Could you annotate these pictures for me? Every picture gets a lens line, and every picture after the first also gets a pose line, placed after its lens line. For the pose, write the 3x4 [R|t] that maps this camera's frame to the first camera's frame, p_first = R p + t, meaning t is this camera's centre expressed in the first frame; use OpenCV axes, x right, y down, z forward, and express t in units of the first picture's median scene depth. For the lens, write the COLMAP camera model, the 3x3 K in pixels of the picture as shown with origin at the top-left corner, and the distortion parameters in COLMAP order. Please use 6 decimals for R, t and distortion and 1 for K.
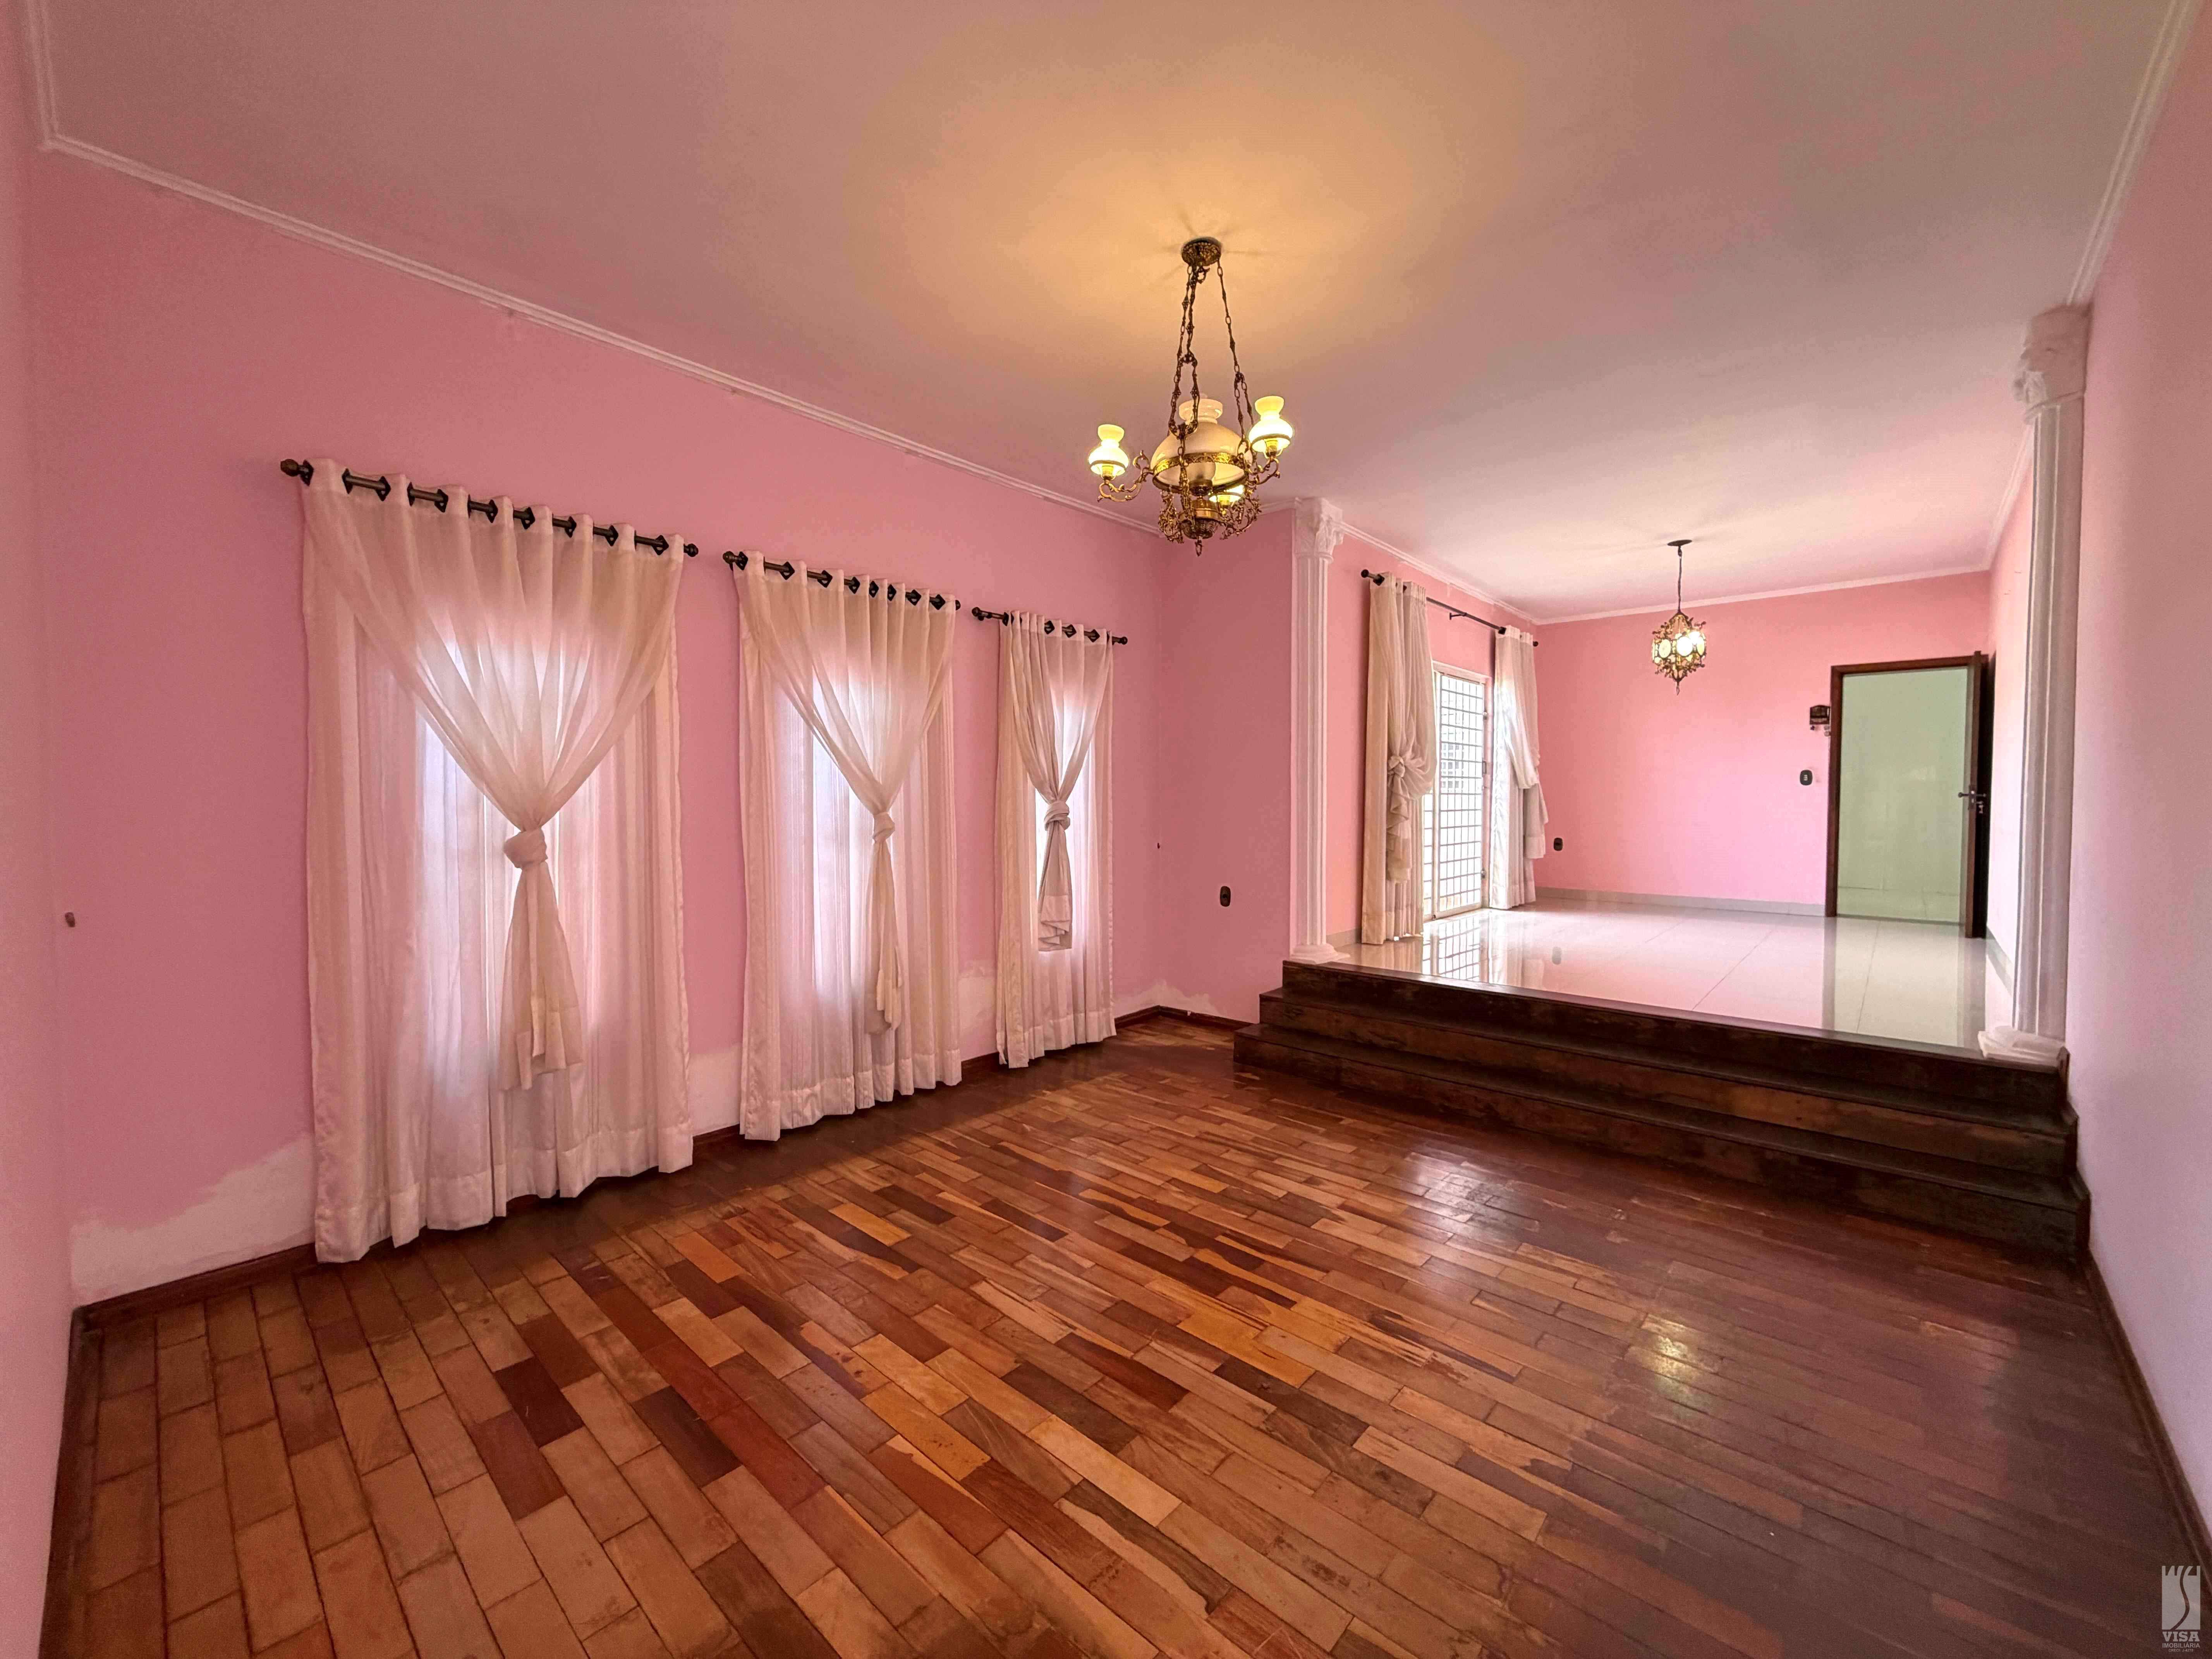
lens RADIAL K [[879.8, 0, 1104.2], [0, 879.8, 827.5], [0, 0, 1]] dist [-0.000202, 0.000527]
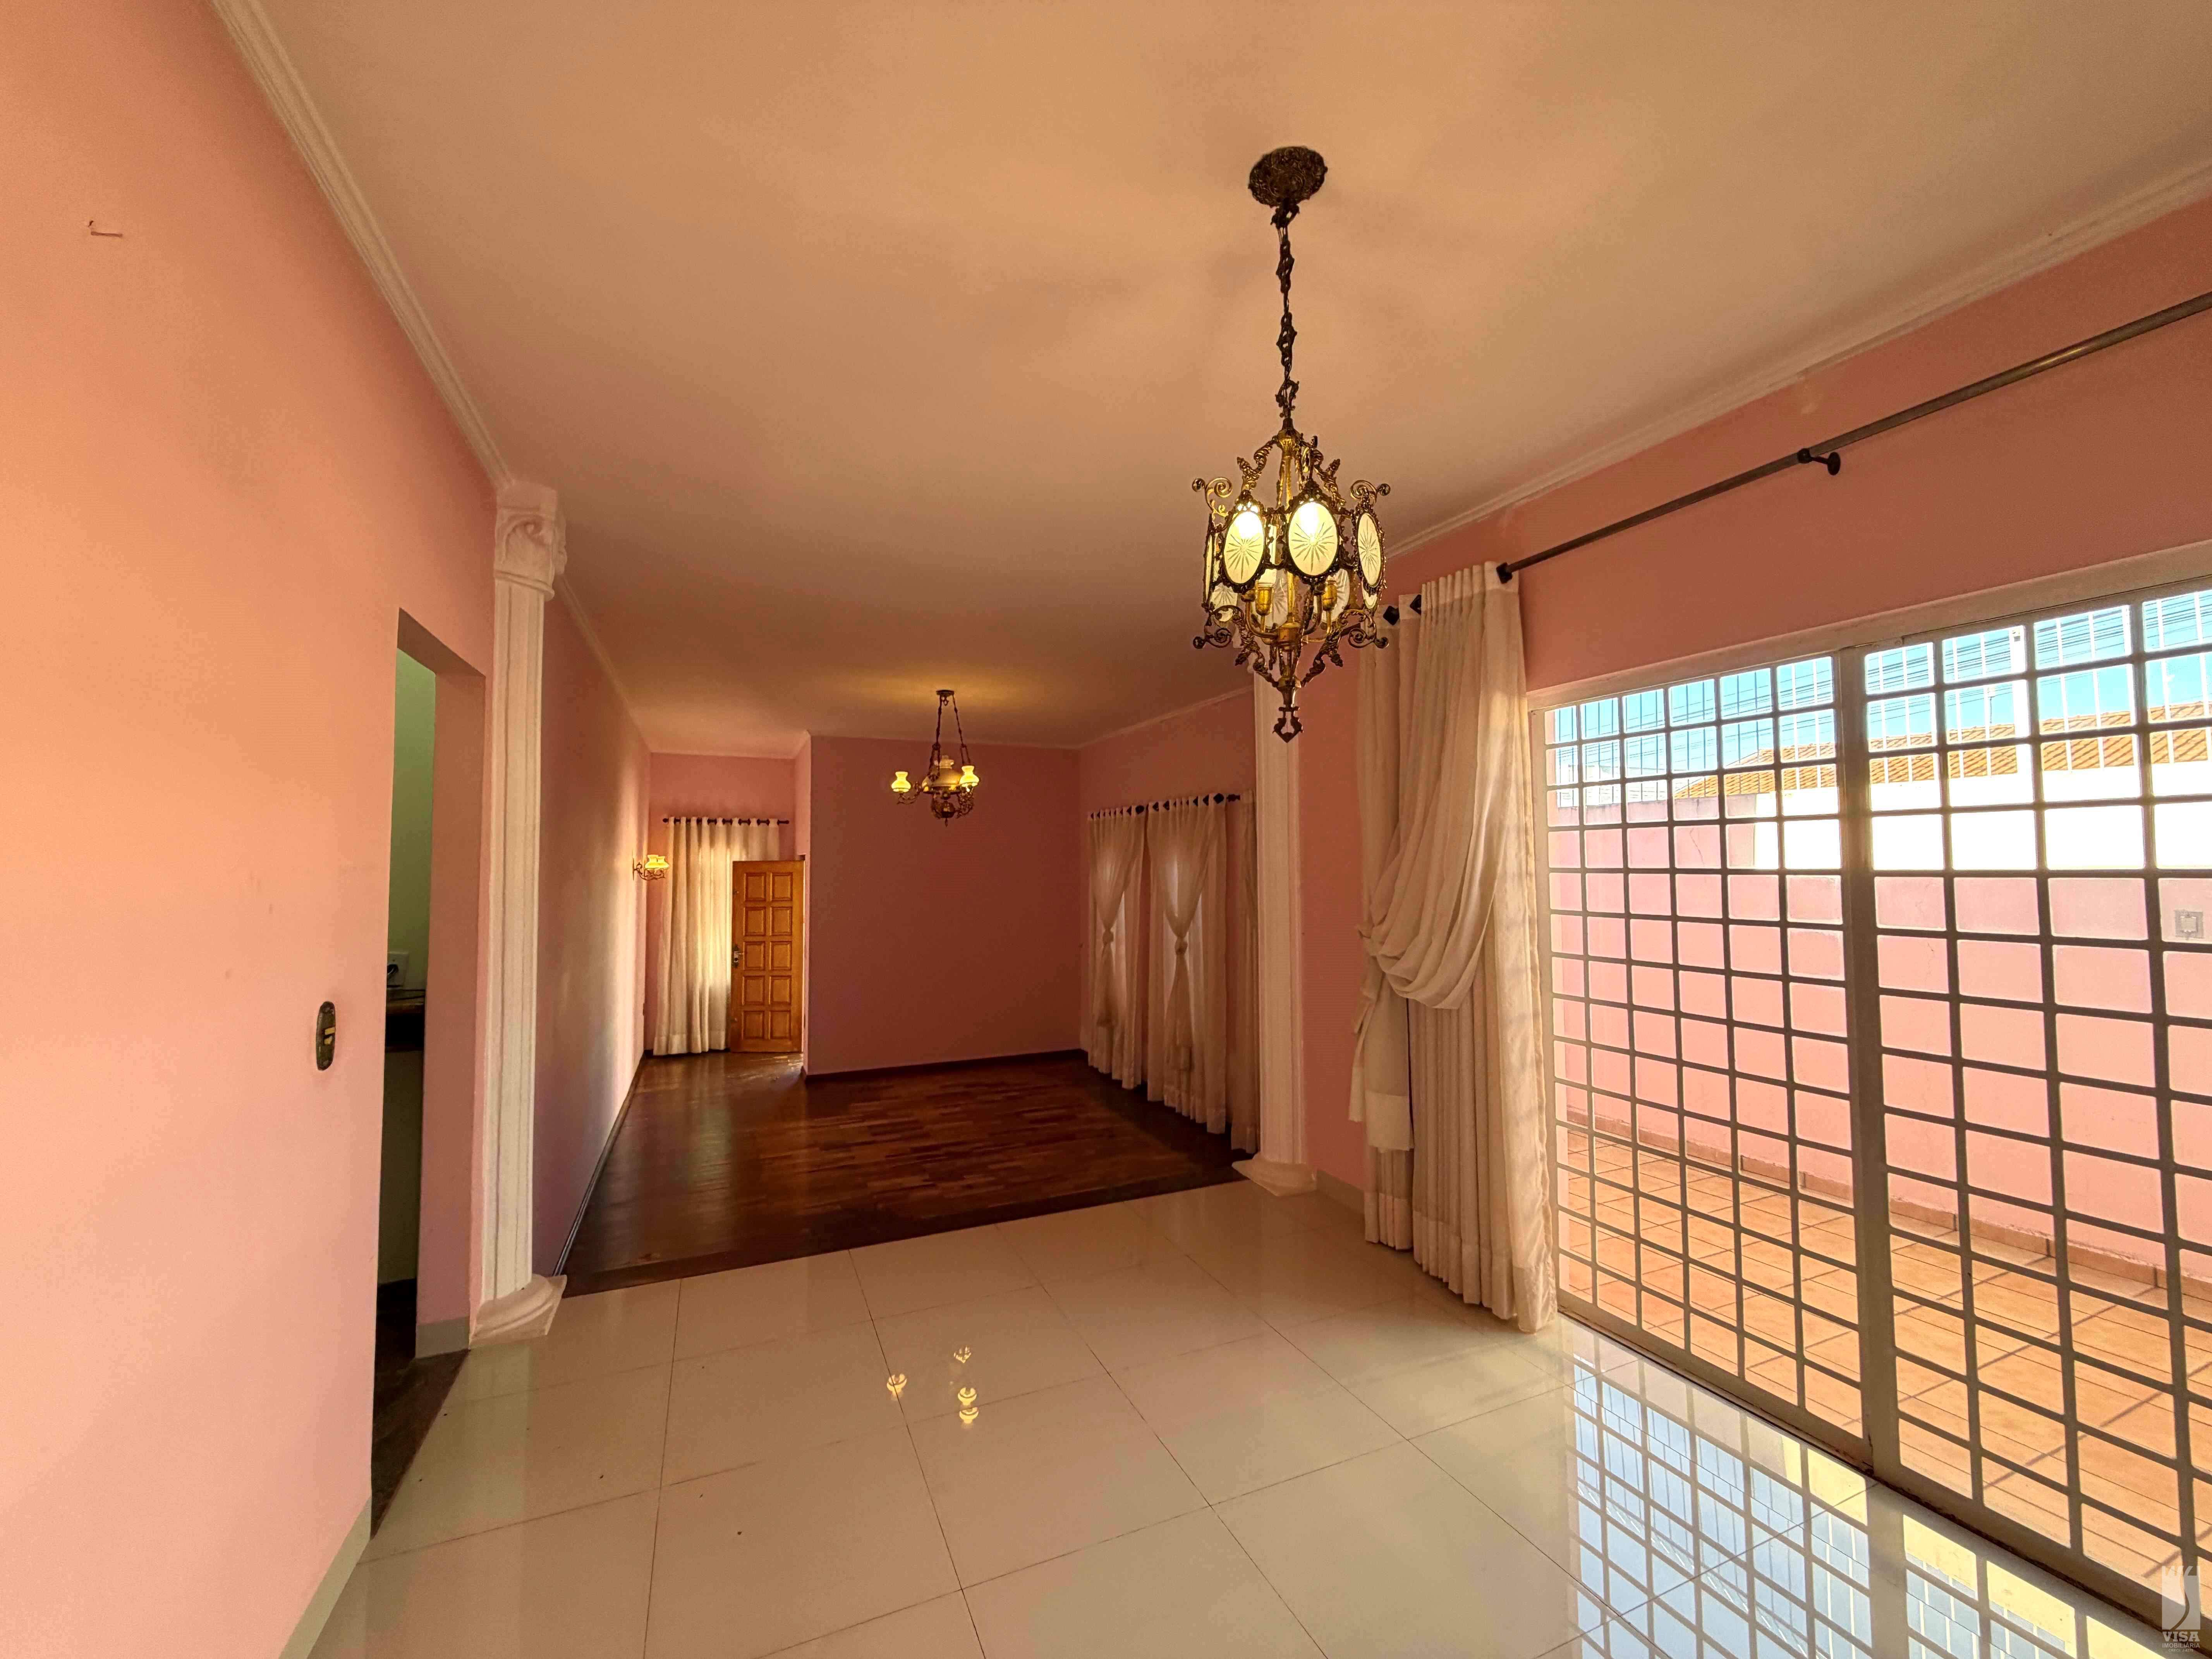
lens RADIAL K [[879.8, 0, 1101.4], [0, 879.8, 829.3], [0, 0, 1]] dist [-0.000202, 0.000527]
pose [[-0.412042, -0.036607, -0.910429, 1.613573], [-0.023565, 0.999287, -0.029514, -0.204560], [0.910860, 0.009293, -0.412611, 1.872258]]
